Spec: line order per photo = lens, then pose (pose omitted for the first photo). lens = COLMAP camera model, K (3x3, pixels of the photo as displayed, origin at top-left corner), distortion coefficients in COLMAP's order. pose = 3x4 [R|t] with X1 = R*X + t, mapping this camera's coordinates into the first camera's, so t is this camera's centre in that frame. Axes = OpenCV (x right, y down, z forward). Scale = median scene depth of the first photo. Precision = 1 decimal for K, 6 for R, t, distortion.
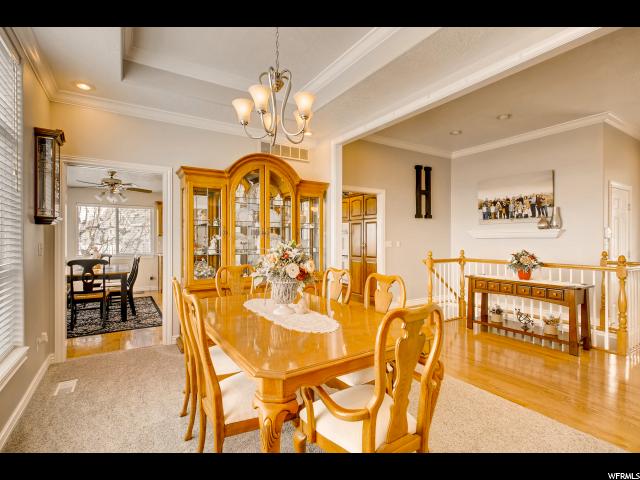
lens RADIAL K [[311.8, 0, 321.6], [0, 311.8, 237.6], [0, 0, 1]] dist [0.003317, -0.004987]
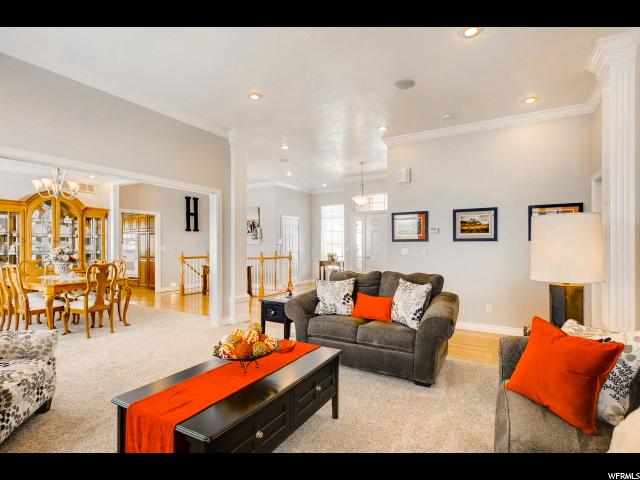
lens RADIAL K [[311.8, 0, 317.0], [0, 311.8, 244.1], [0, 0, 1]] dist [0.003317, -0.004987]
pose [[0.885247, 0.000457, 0.465122, 0.211436], [-0.000119, 1.000000, -0.000756, 0.002117], [-0.465122, 0.000614, 0.885246, -0.841466]]
